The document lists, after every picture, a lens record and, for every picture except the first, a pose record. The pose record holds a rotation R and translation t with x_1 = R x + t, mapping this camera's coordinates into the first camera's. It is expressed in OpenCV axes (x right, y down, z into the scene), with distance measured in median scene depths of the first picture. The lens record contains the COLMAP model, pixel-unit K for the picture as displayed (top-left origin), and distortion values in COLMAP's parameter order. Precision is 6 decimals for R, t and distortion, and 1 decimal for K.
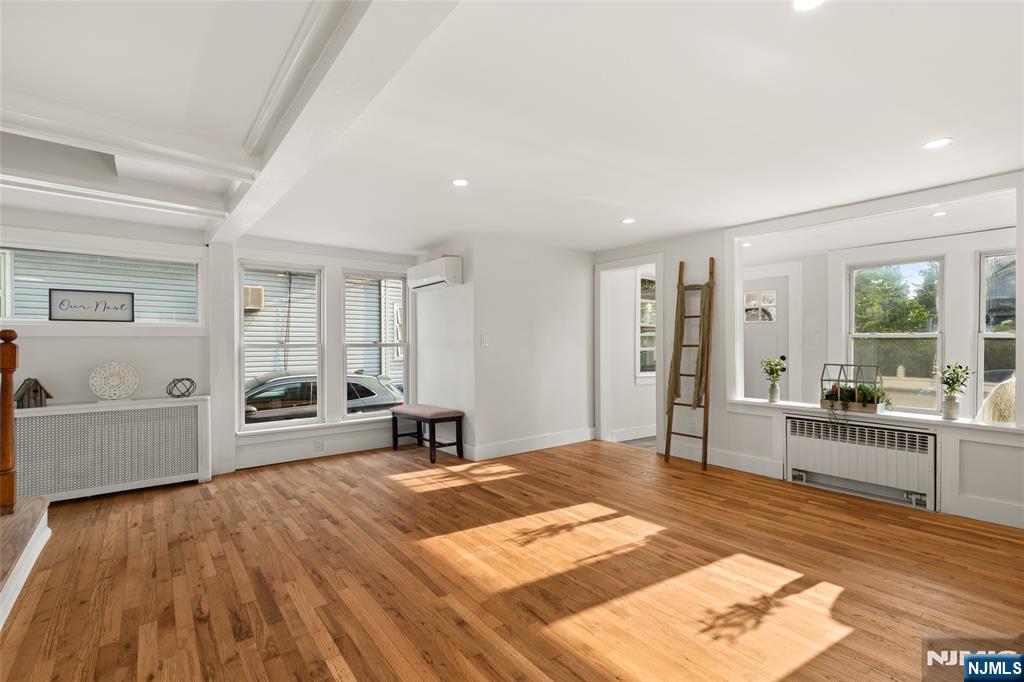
lens RADIAL K [[463.3, 0, 515.9], [0, 463.3, 345.7], [0, 0, 1]] dist [0.004502, 0.000300]
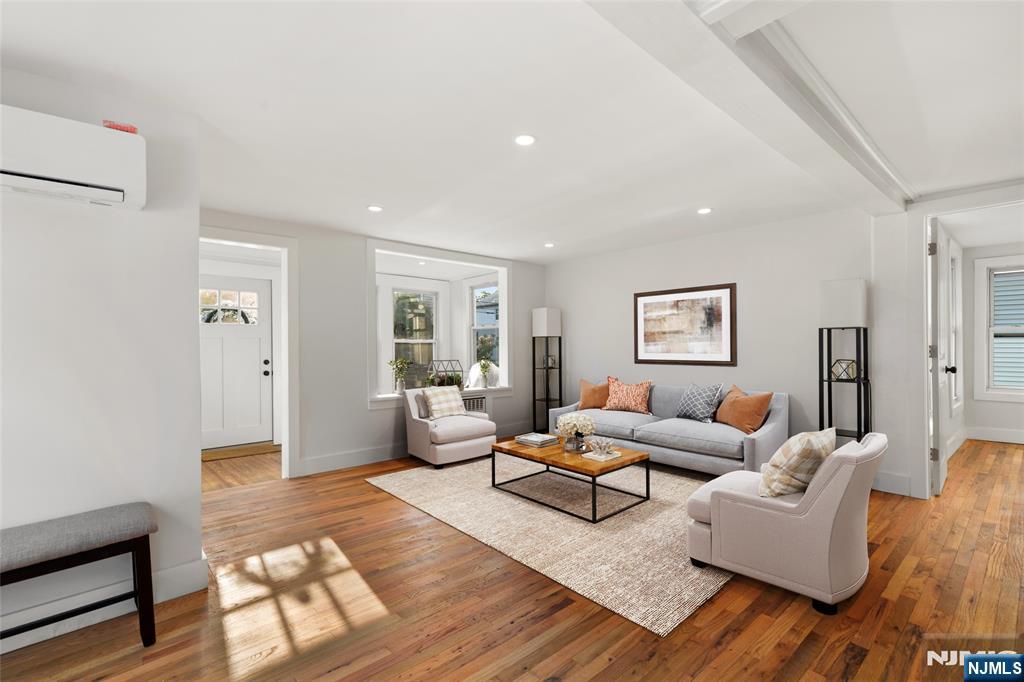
lens RADIAL K [[463.3, 0, 515.9], [0, 463.3, 345.7], [0, 0, 1]] dist [0.004502, 0.000300]
pose [[-0.060418, 0.000621, 0.998173, -1.039921], [0.016366, 0.999866, 0.000369, 0.000343], [-0.998039, 0.016358, -0.060420, 1.217418]]
